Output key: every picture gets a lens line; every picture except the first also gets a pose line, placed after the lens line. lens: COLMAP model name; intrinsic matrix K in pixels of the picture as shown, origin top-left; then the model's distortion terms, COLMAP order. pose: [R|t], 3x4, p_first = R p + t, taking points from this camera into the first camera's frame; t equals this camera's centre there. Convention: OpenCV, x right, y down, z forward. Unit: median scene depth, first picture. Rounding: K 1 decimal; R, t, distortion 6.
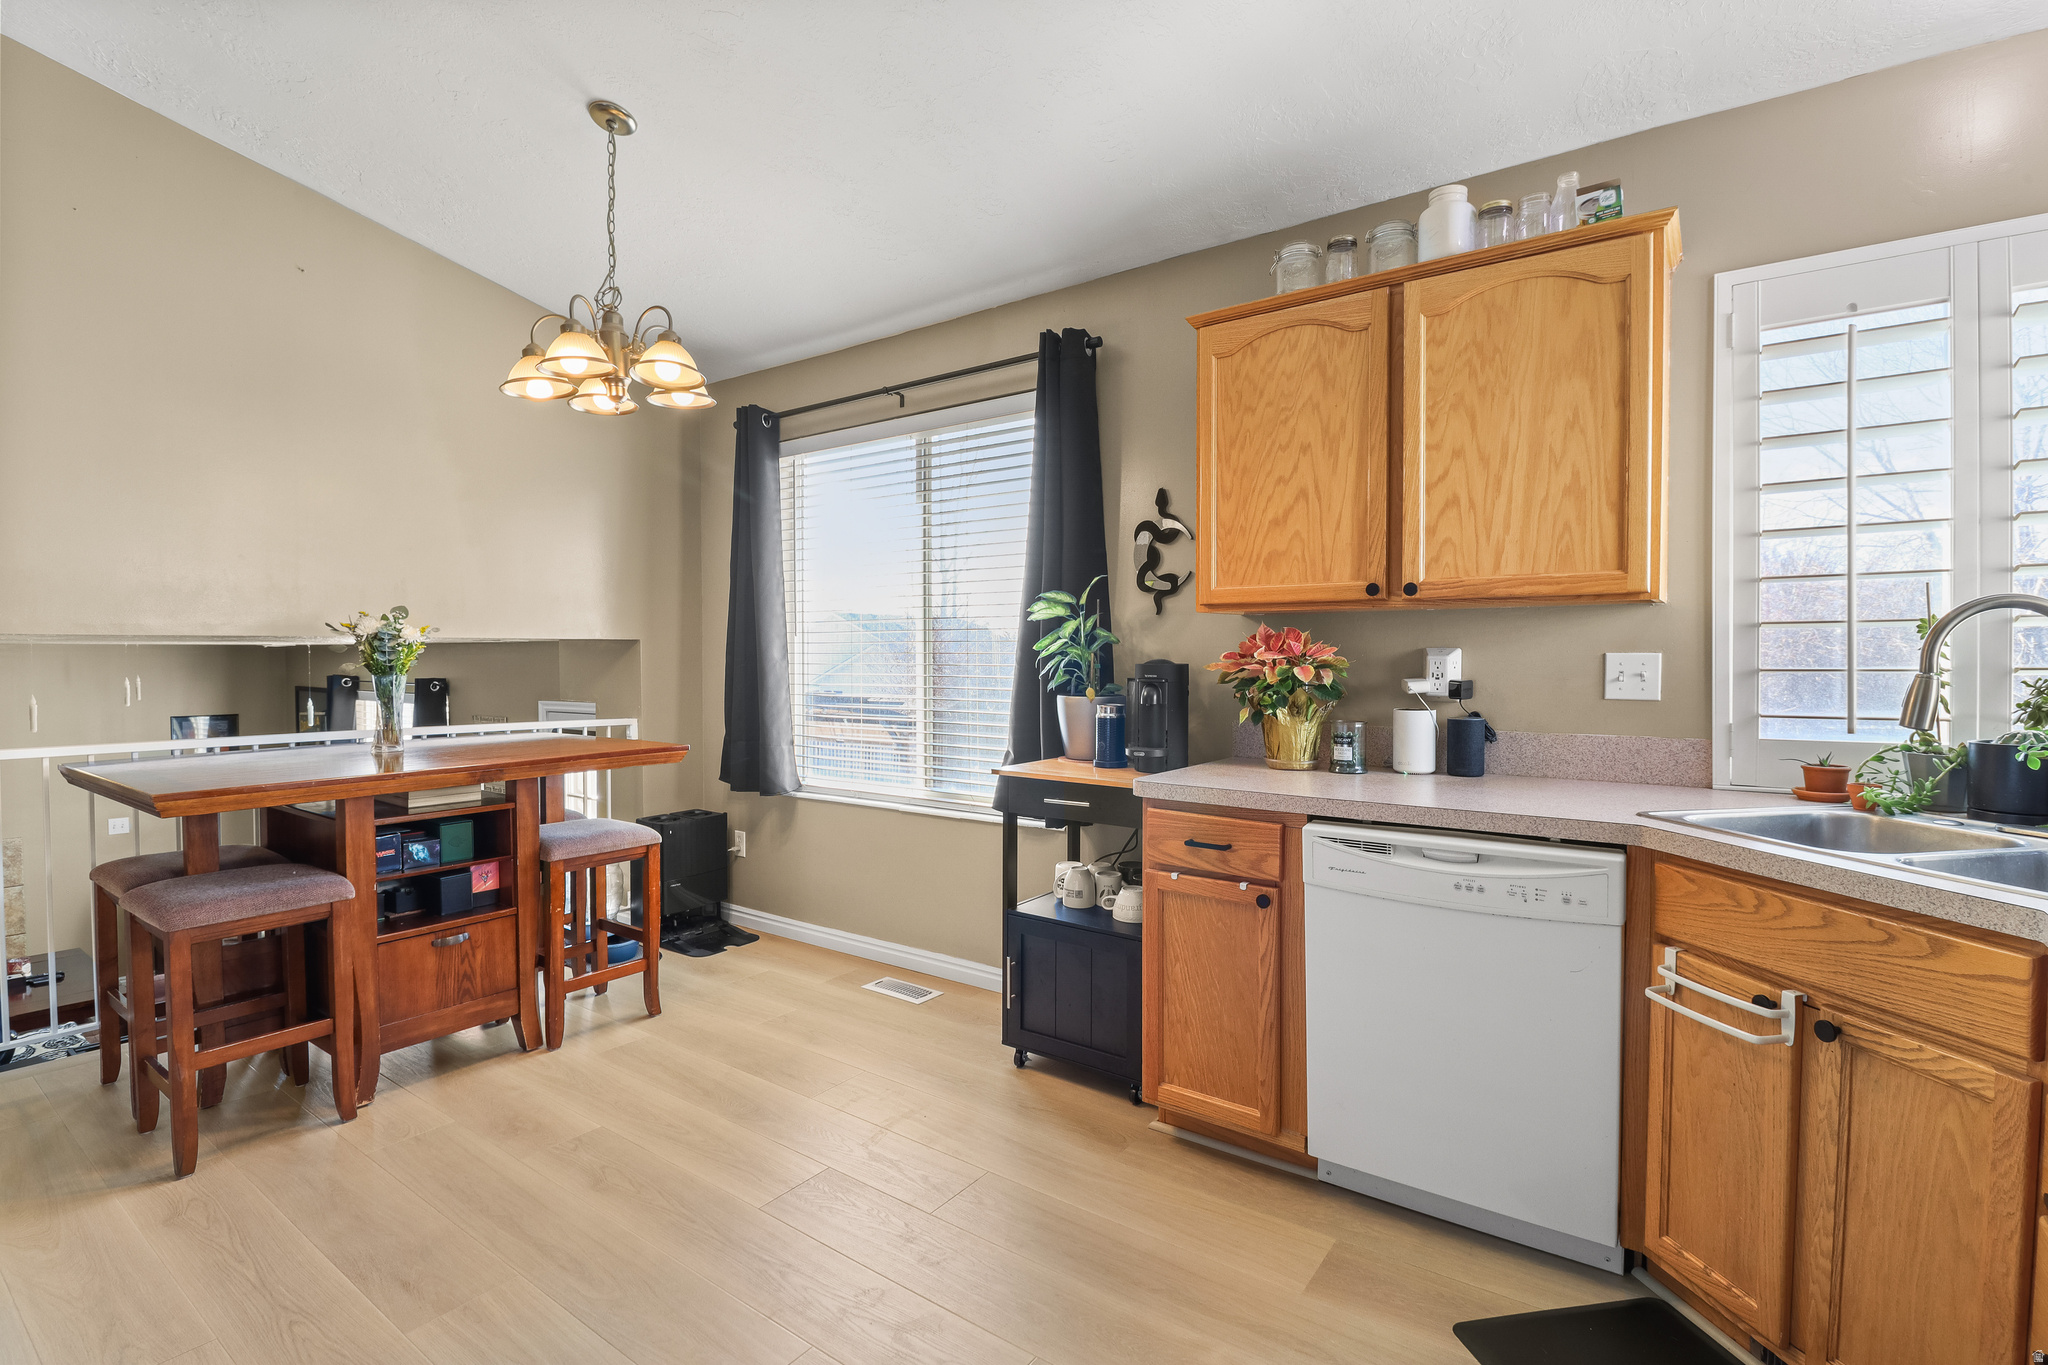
lens RADIAL K [[973.6, 0, 1058.0], [0, 973.6, 666.5], [0, 0, 1]] dist [0.000423, -0.011580]
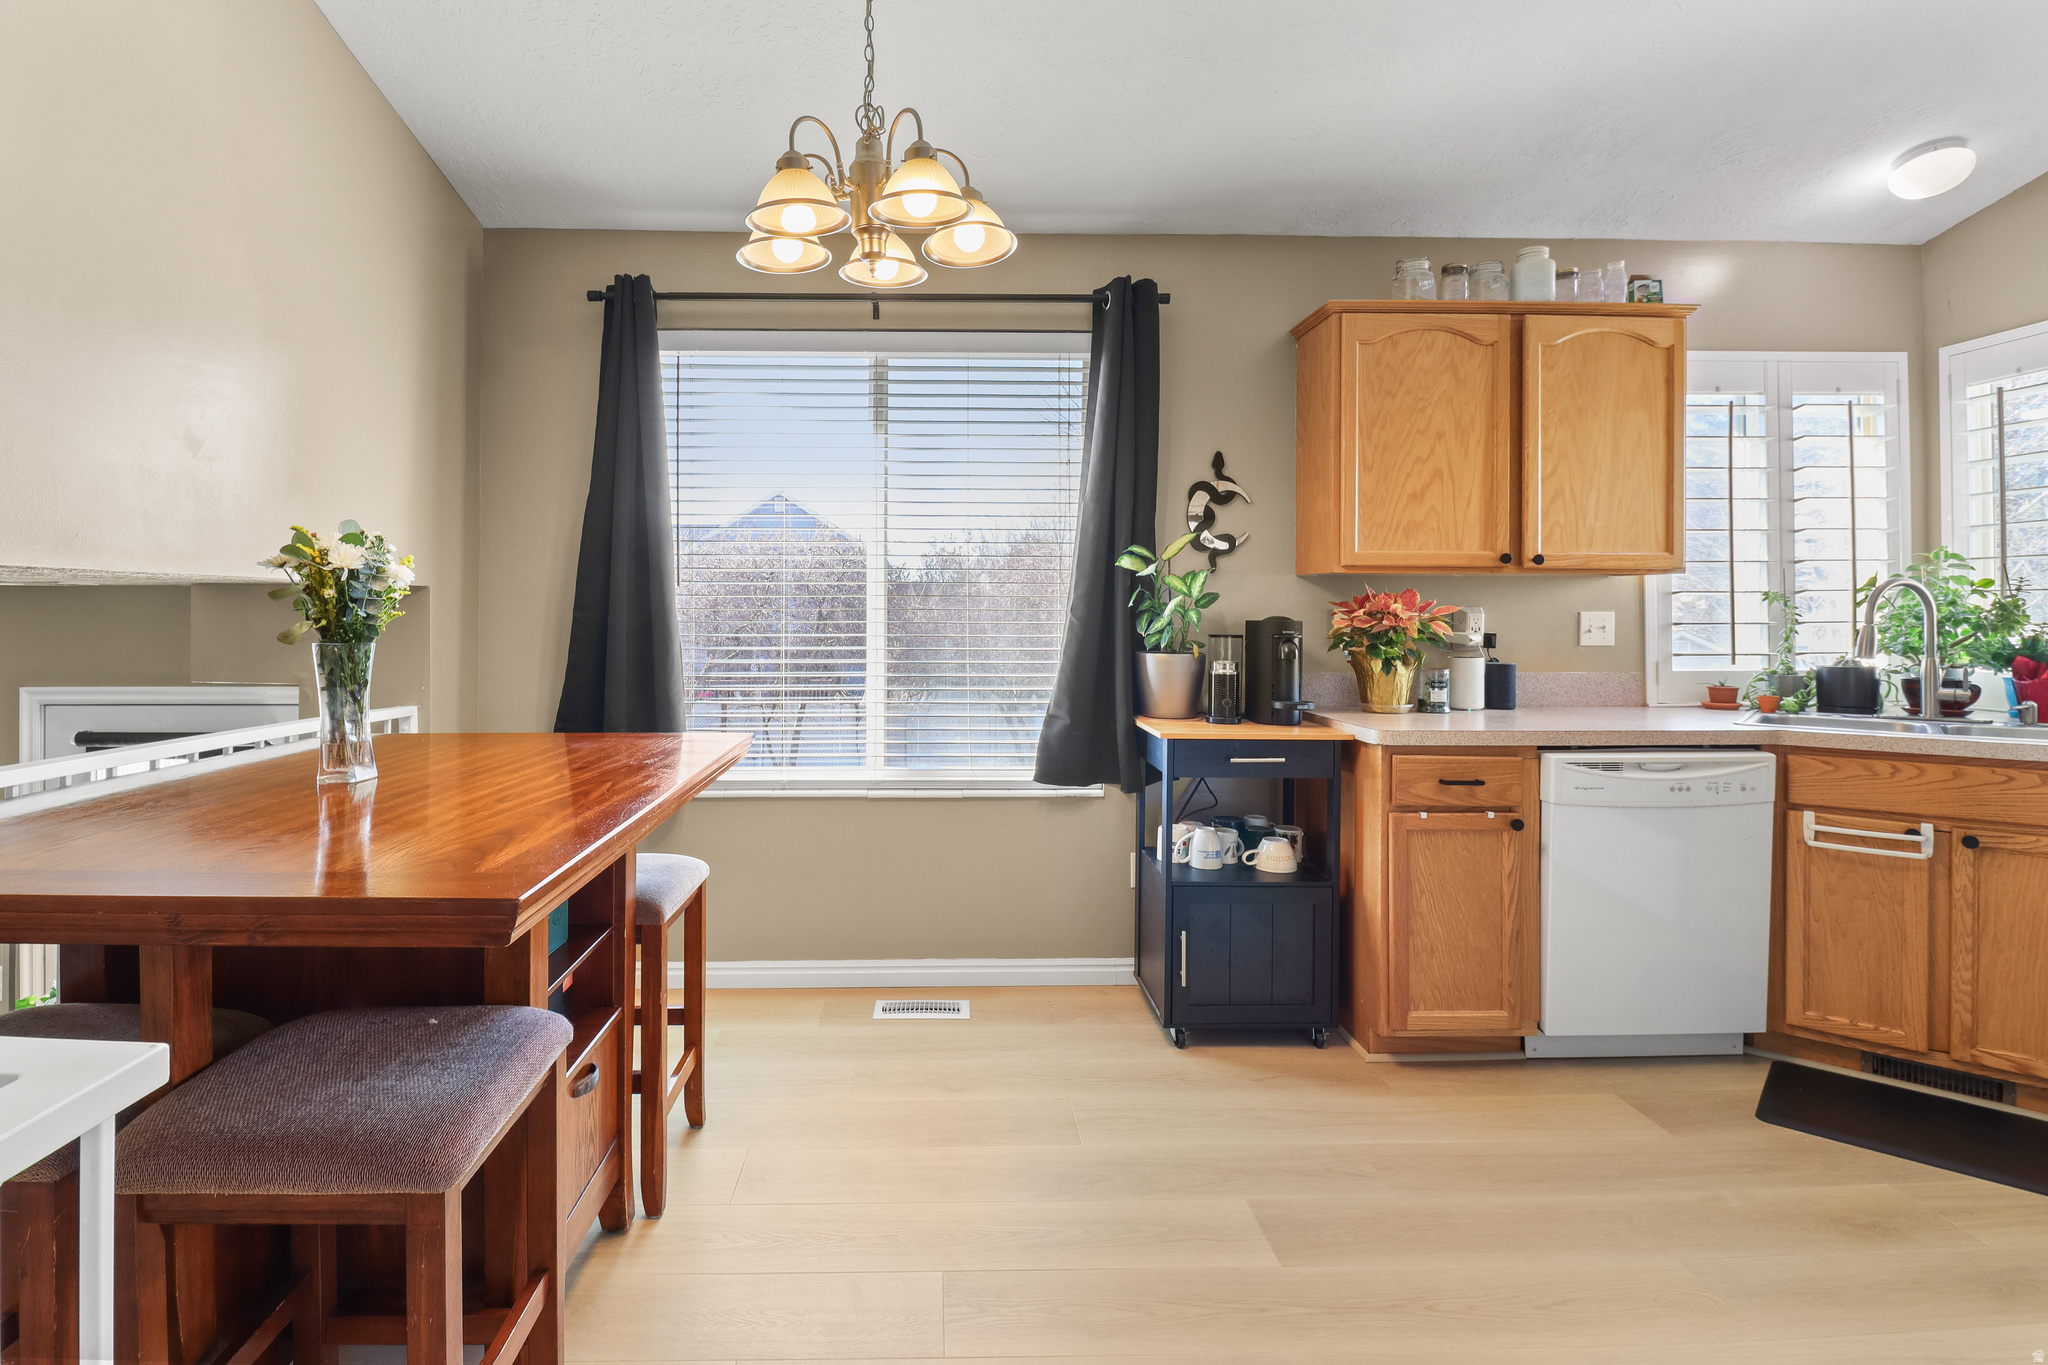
lens RADIAL K [[972.7, 0, 984.7], [0, 972.7, 597.1], [0, 0, 1]] dist [0.000063, -0.008090]
pose [[0.796316, 0.014275, 0.604712, -0.907568], [0.004491, 0.999554, -0.029510, 0.001949], [-0.604864, 0.026215, 0.795897, 0.417639]]
